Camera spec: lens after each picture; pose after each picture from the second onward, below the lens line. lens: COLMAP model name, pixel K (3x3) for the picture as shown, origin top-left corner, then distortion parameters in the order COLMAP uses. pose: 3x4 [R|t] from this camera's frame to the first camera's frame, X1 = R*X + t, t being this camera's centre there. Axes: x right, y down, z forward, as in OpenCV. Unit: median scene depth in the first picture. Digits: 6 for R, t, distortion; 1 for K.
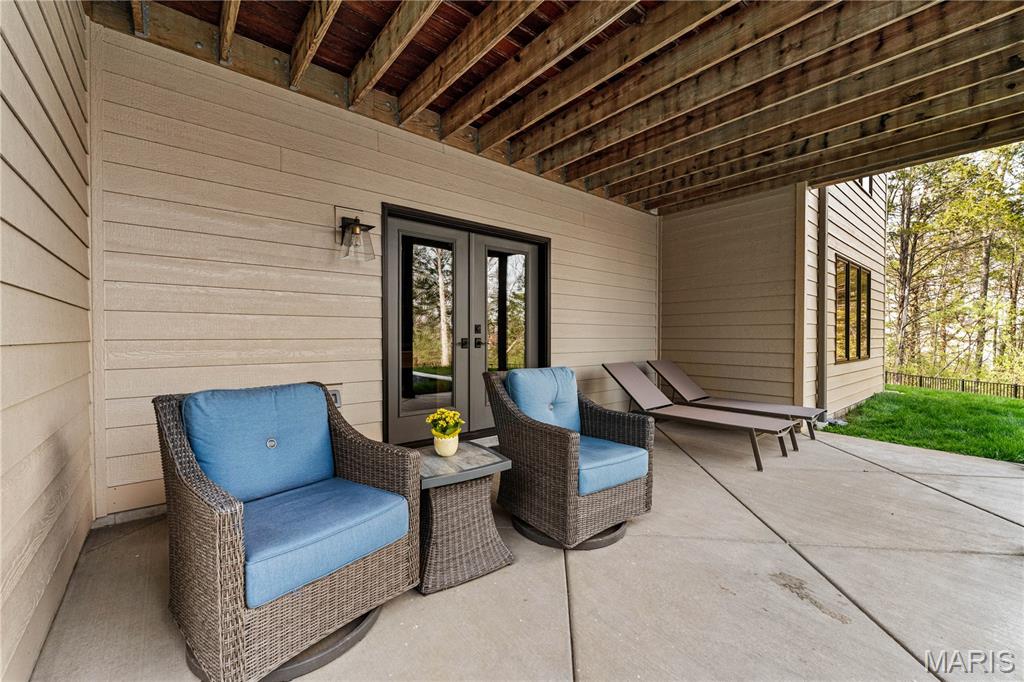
lens RADIAL K [[412.6, 0, 512.1], [0, 412.6, 340.3], [0, 0, 1]] dist [-0.000334, -0.000005]
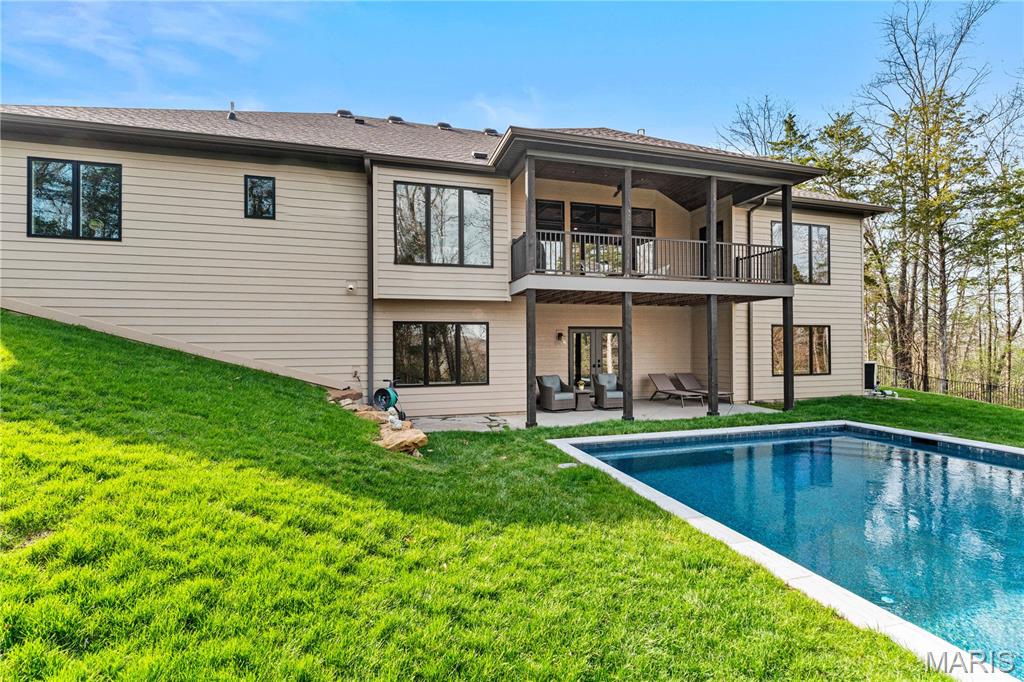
lens RADIAL K [[466.4, 0, 510.9], [0, 466.4, 344.5], [0, 0, 1]] dist [0.000032, -0.000001]
pose [[0.919328, -0.007301, -0.393425, 1.206616], [0.002184, 0.999907, -0.013453, -0.190020], [0.393487, 0.011509, 0.919258, -4.286172]]
